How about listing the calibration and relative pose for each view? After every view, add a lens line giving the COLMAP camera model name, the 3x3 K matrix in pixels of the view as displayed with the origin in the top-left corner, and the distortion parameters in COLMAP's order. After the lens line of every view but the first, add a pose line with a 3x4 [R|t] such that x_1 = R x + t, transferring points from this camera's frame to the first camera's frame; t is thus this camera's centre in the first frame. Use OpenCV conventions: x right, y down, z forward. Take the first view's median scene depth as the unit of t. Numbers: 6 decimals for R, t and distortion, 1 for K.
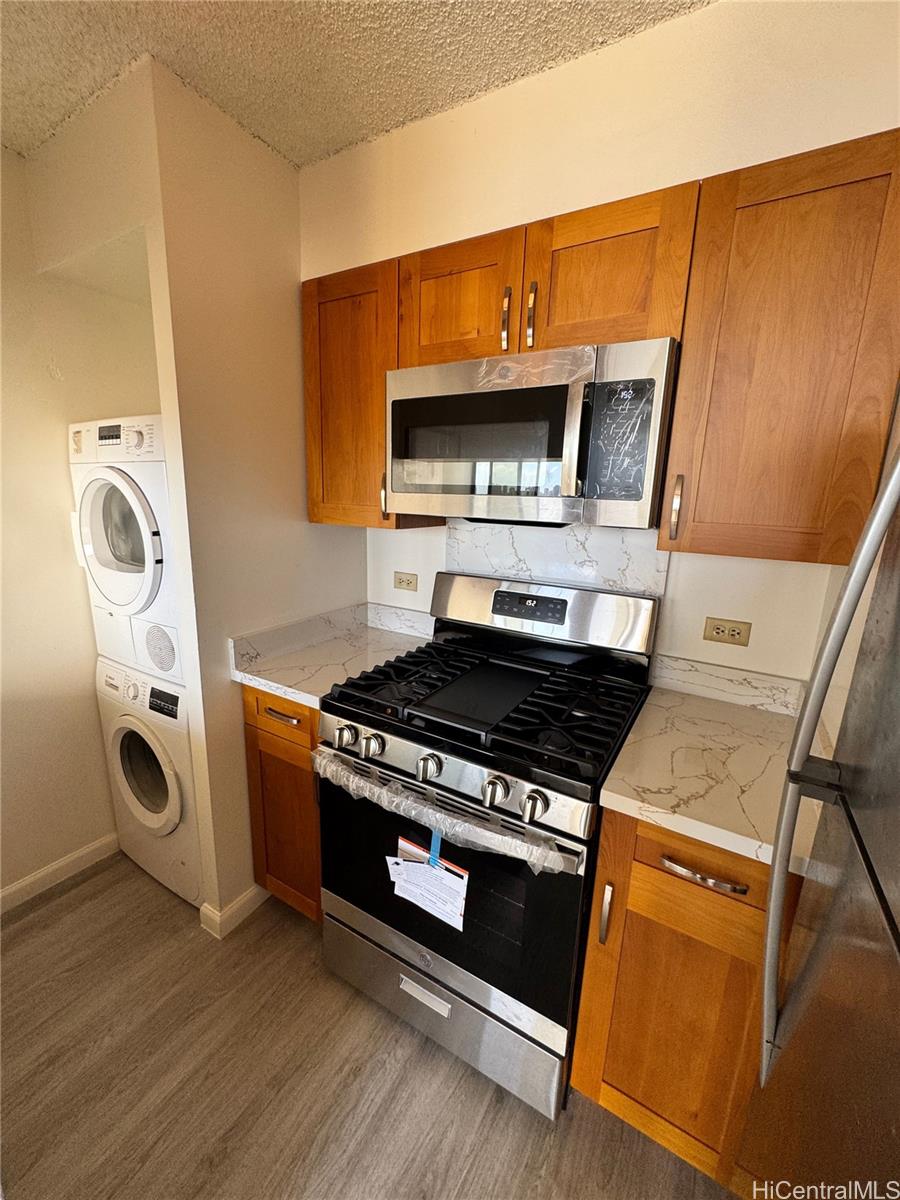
lens RADIAL K [[480.5, 0, 451.5], [0, 480.5, 600.7], [0, 0, 1]] dist [-0.003142, 0.000806]
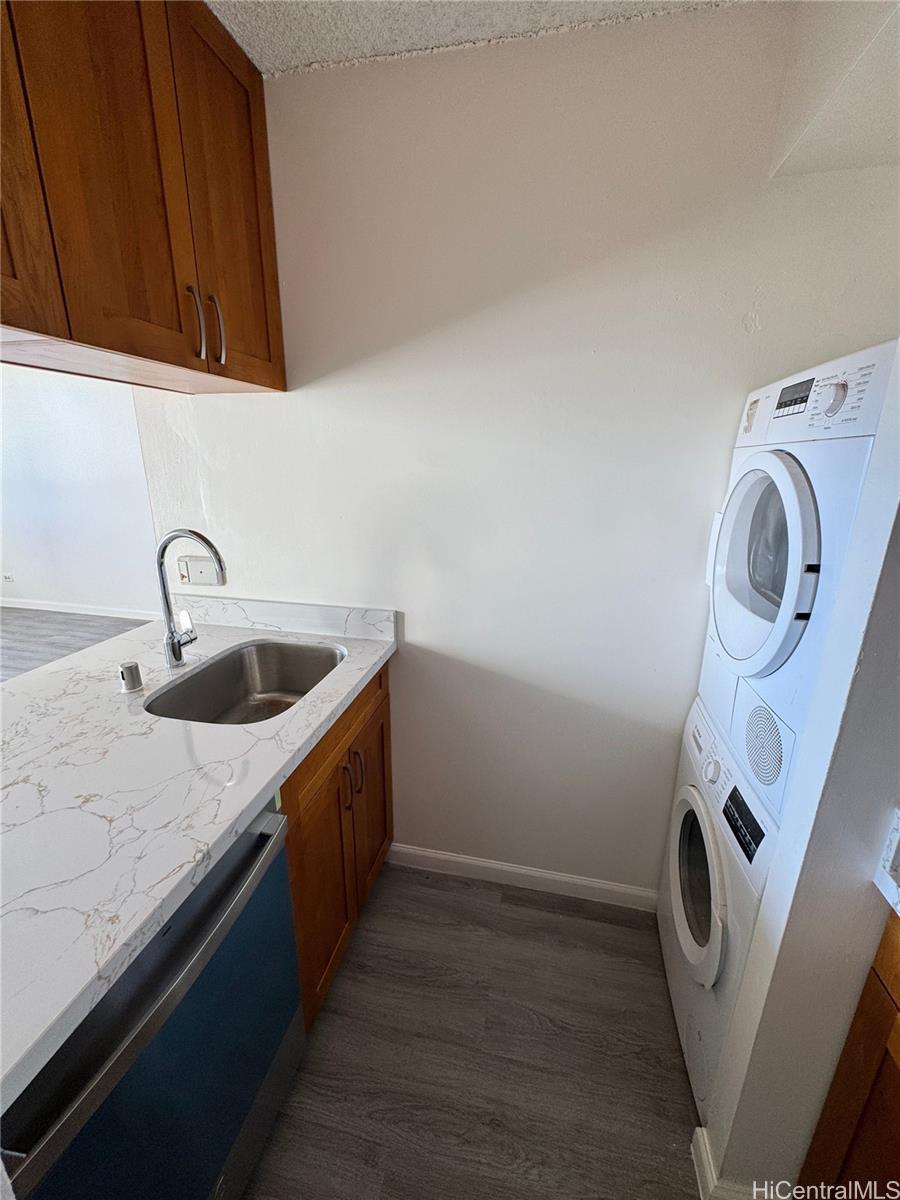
lens RADIAL K [[480.5, 0, 450.0], [0, 480.5, 594.9], [0, 0, 1]] dist [-0.003142, 0.000806]
pose [[0.315634, 0.230227, -0.920527, -0.205483], [-0.201953, 0.964191, 0.171901, -0.108832], [0.927141, 0.131645, 0.350827, 0.375484]]
